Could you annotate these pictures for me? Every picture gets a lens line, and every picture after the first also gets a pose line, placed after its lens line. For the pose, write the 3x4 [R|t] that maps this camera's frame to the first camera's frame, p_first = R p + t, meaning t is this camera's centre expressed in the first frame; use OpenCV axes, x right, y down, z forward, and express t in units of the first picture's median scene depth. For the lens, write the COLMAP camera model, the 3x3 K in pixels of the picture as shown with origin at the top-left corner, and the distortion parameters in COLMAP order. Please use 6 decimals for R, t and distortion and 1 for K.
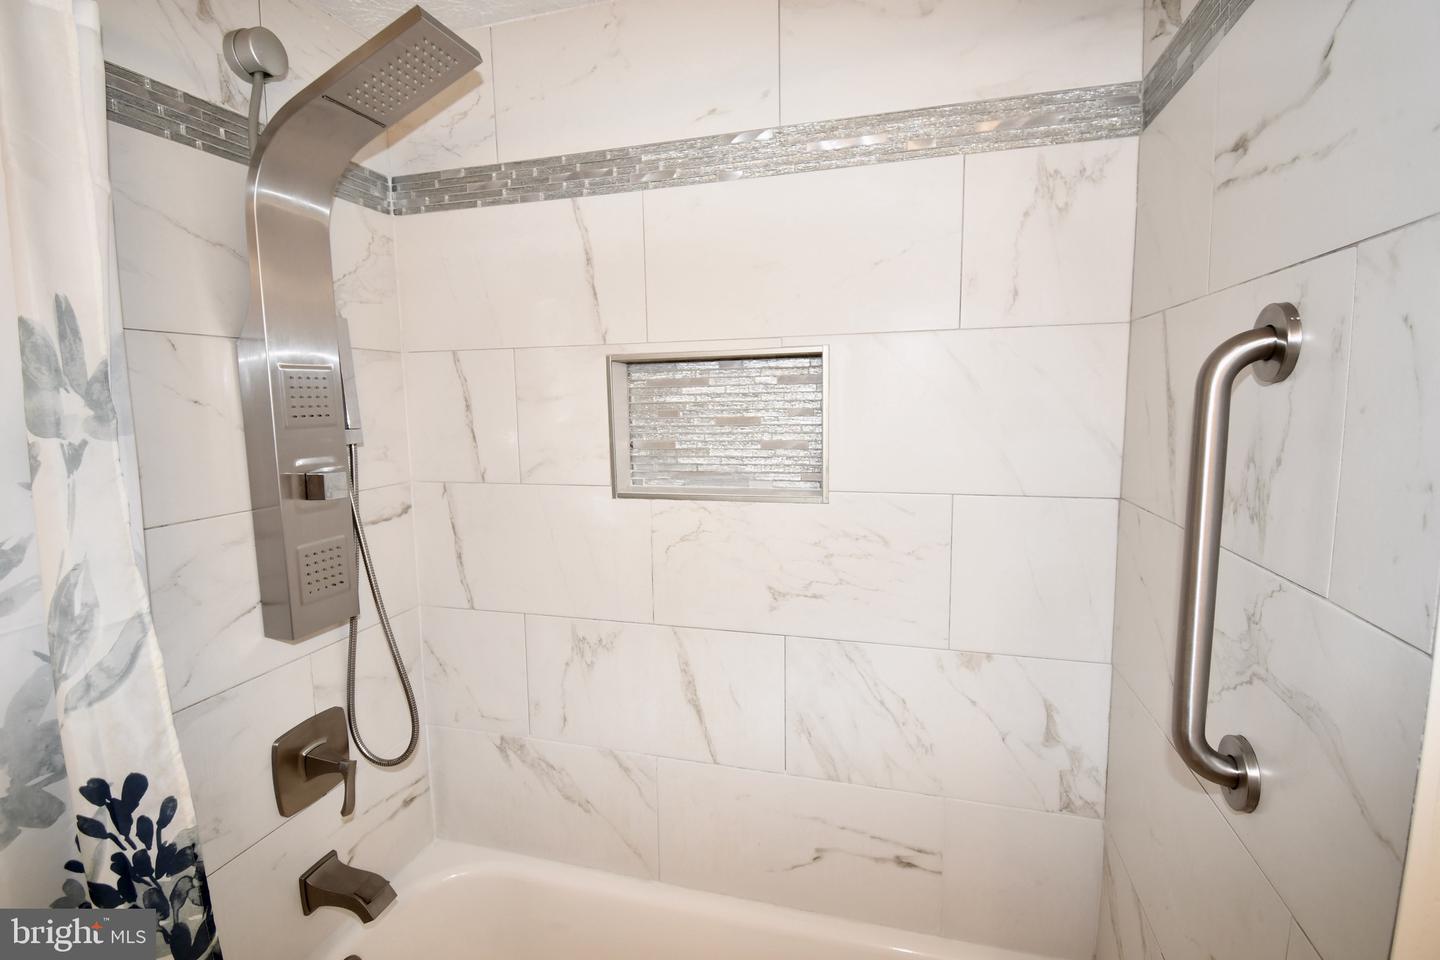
lens RADIAL K [[665.4, 0, 725.2], [0, 665.4, 475.9], [0, 0, 1]] dist [-0.009684, -0.005713]
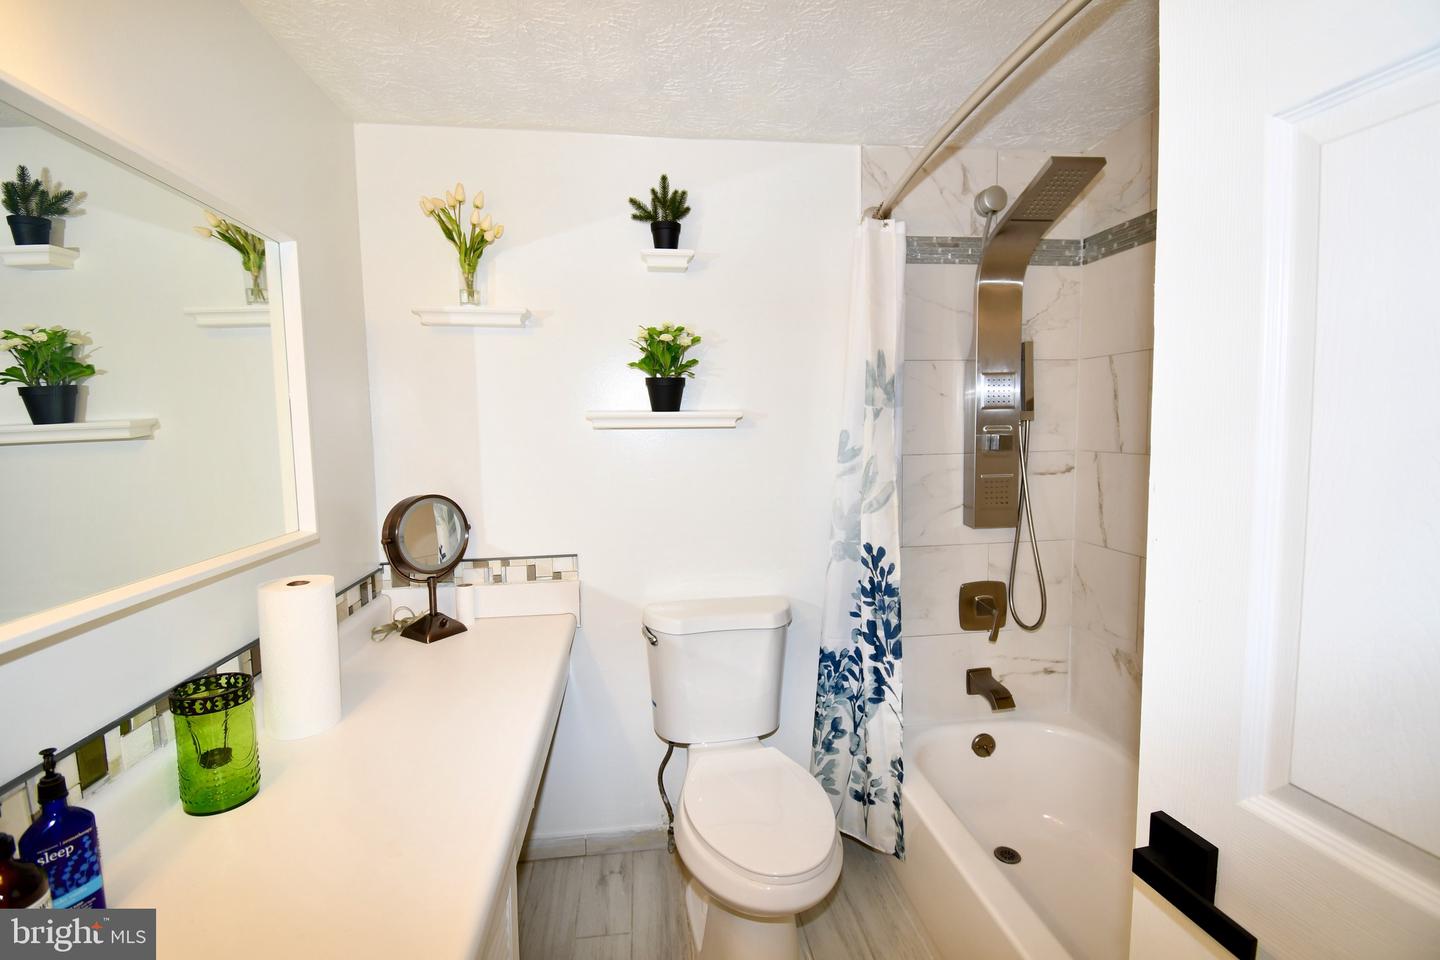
lens RADIAL K [[643.2, 0, 720.4], [0, 643.2, 474.9], [0, 0, 1]] dist [-0.010799, -0.003131]
pose [[0.394011, 0.083719, -0.915285, 0.671017], [-0.093632, 0.994318, 0.050641, 0.086699], [0.914324, 0.065747, 0.399611, -0.333499]]
